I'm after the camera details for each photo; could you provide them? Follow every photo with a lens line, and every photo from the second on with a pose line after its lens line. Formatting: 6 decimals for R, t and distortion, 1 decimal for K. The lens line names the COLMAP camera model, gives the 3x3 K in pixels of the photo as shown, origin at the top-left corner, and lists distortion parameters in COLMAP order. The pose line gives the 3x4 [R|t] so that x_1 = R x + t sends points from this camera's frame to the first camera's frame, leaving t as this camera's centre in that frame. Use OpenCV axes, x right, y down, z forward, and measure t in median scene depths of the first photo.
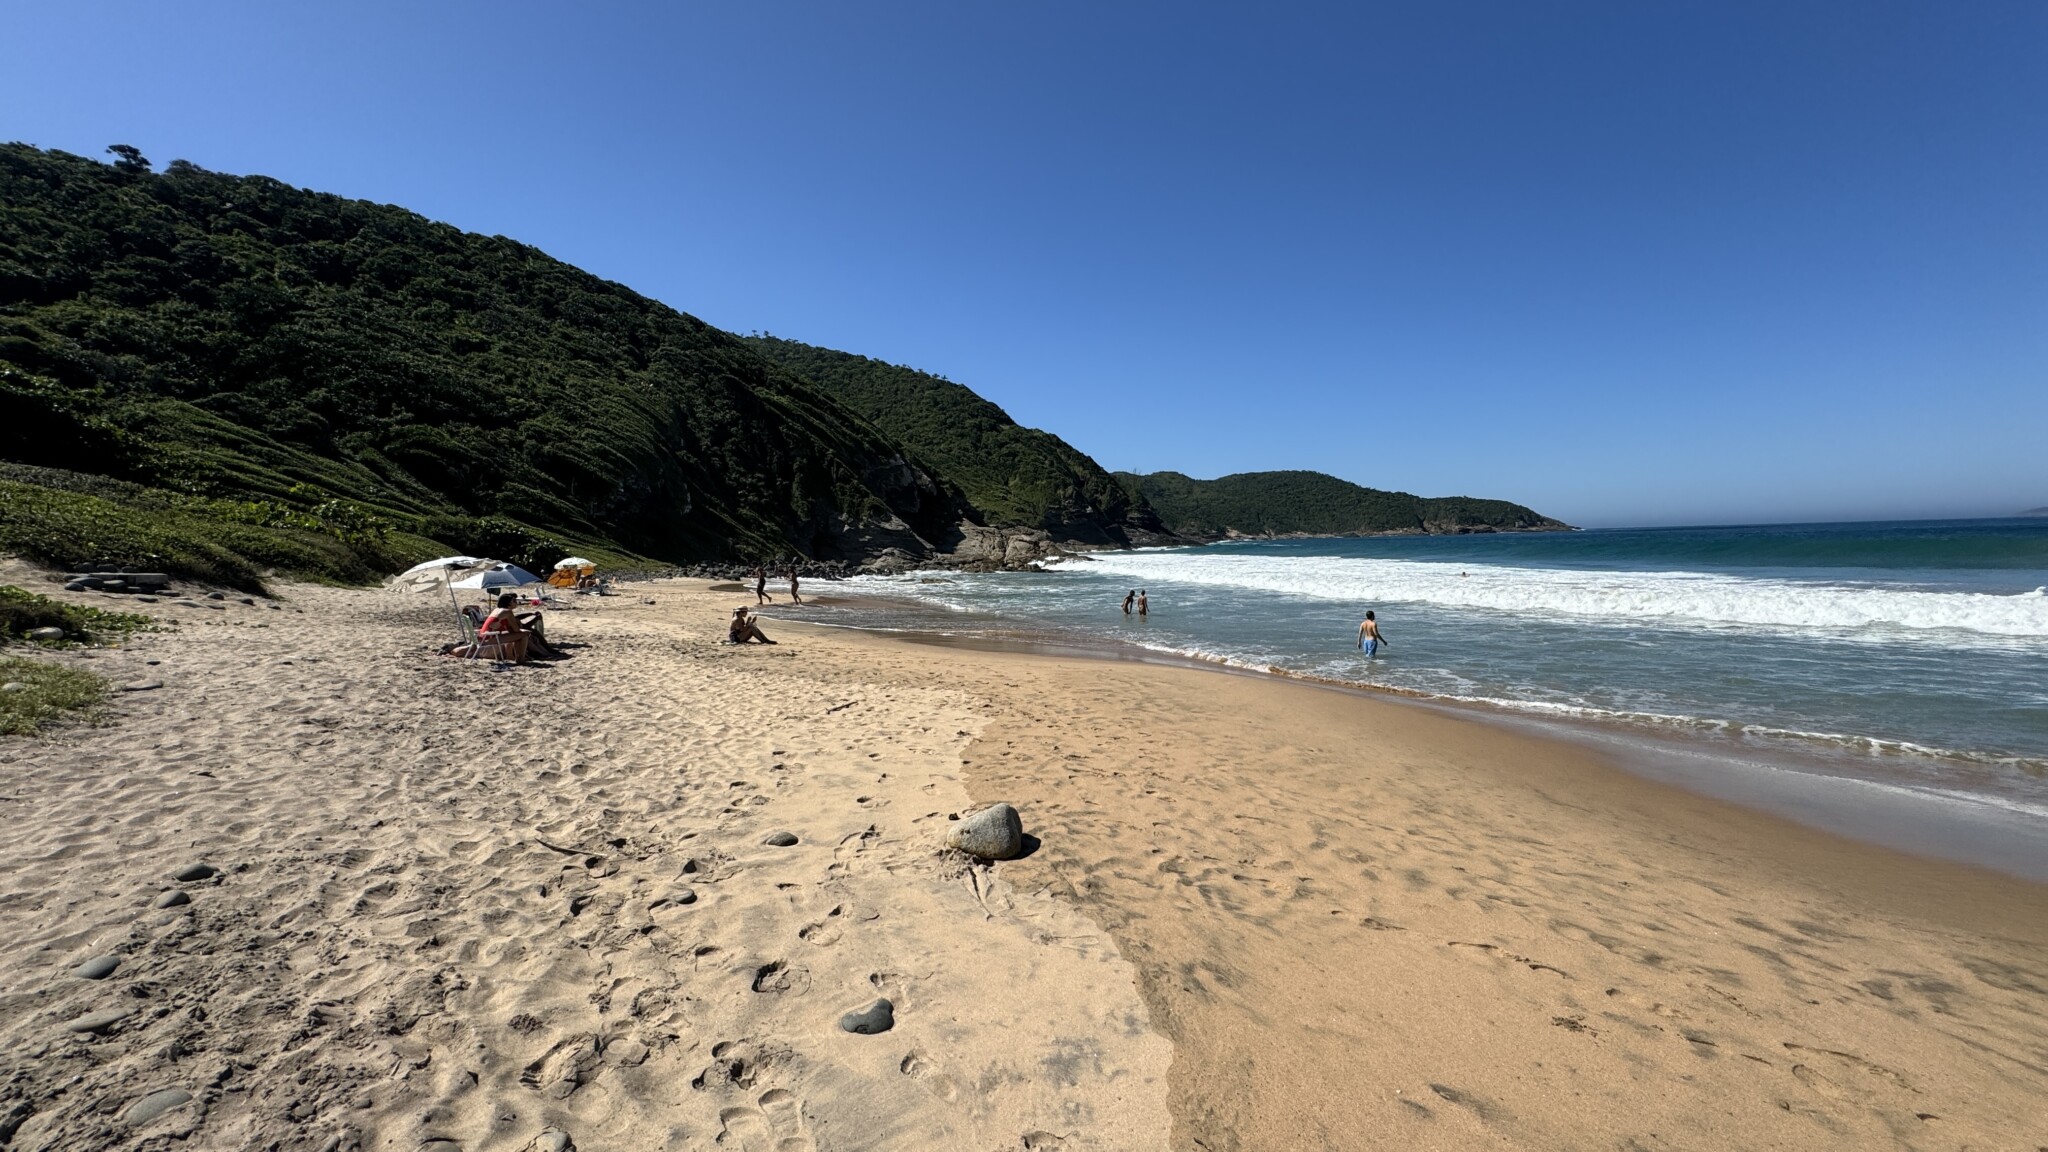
lens RADIAL K [[820.3, 0, 1024.0], [0, 820.3, 576.0], [0, 0, 1]] dist [0.000199, 0.000087]
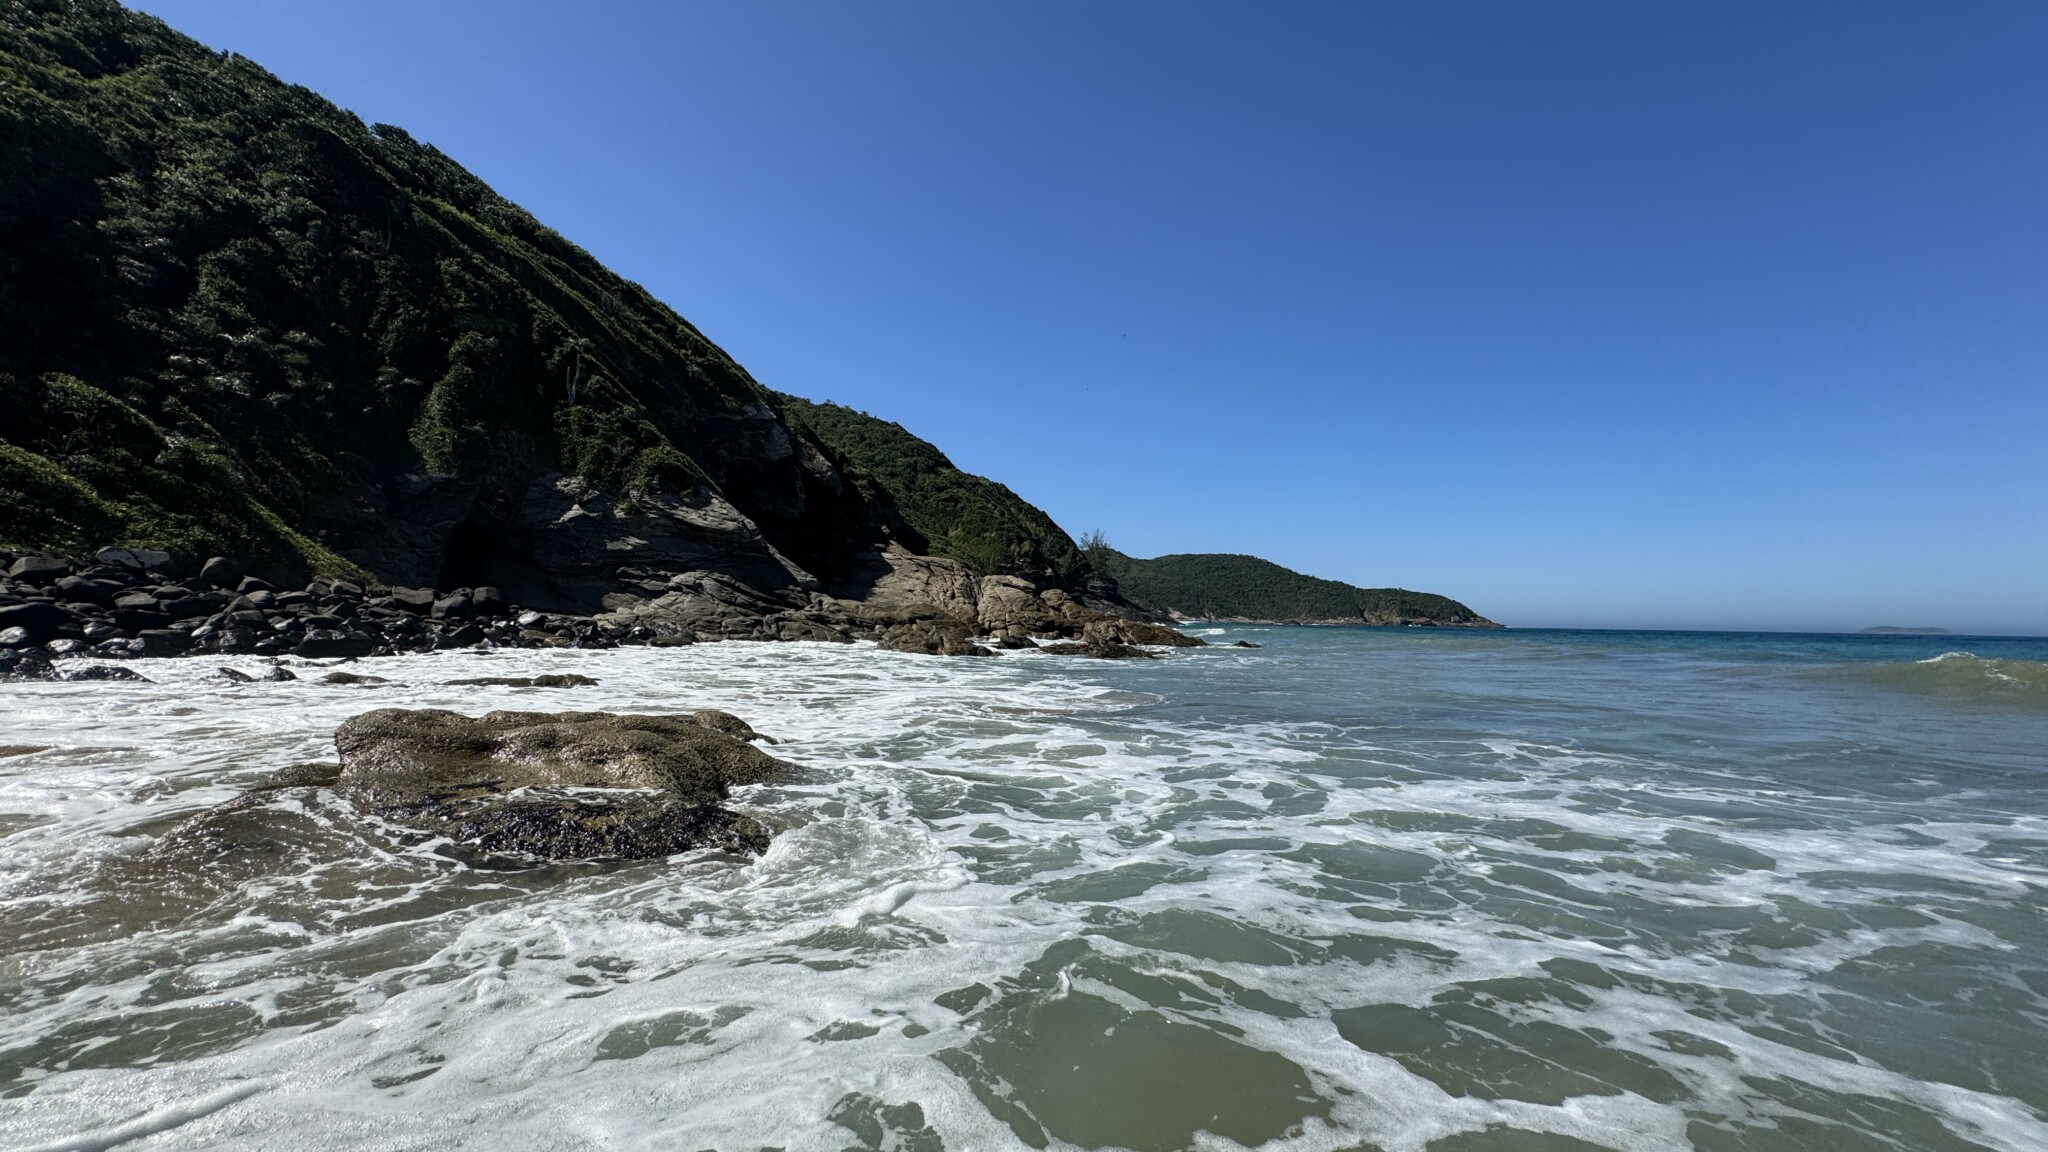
lens RADIAL K [[825.2, 0, 1024.0], [0, 825.2, 576.0], [0, 0, 1]] dist [-0.002862, 0.000012]
pose [[0.994758, 0.048826, 0.089843, -0.044085], [-0.040355, 0.994772, -0.093805, -0.003060], [-0.093953, 0.089688, 0.991529, 0.588366]]
